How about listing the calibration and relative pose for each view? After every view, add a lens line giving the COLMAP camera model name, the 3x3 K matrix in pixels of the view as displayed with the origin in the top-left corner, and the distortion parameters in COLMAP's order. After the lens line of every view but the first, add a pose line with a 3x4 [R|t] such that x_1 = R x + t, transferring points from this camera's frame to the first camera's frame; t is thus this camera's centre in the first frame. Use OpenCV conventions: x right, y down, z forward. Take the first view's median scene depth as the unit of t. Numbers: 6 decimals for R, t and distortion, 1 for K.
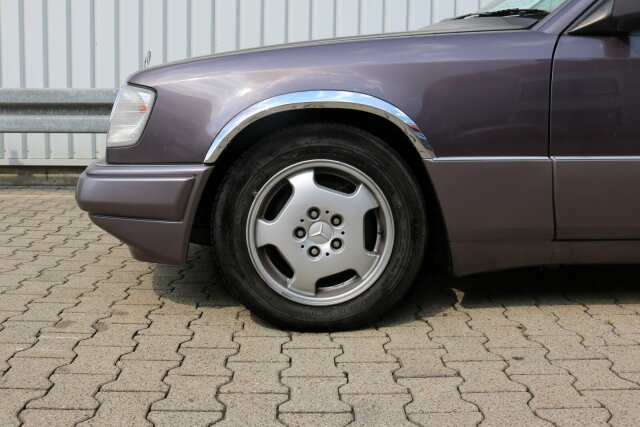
lens RADIAL K [[822.7, 0, 320.0], [0, 822.7, 213.5], [0, 0, 1]] dist [-0.024066, -0.008698]
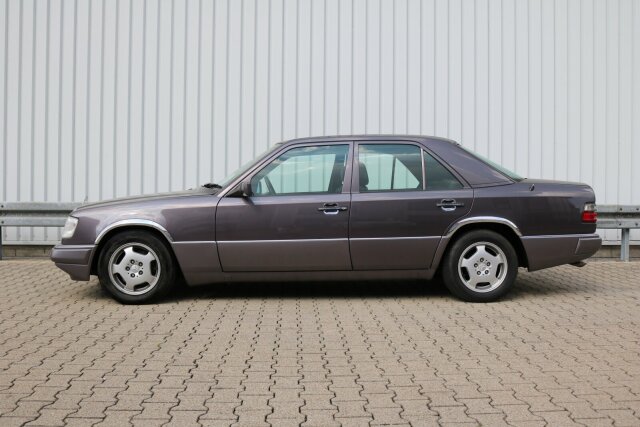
lens RADIAL K [[822.7, 0, 320.0], [0, 822.7, 213.5], [0, 0, 1]] dist [-0.024066, -0.008698]
pose [[0.999955, -0.003537, -0.008764, 0.651278], [0.002688, 0.995464, -0.095097, 0.103288], [0.009061, 0.095070, 0.995429, -1.789618]]
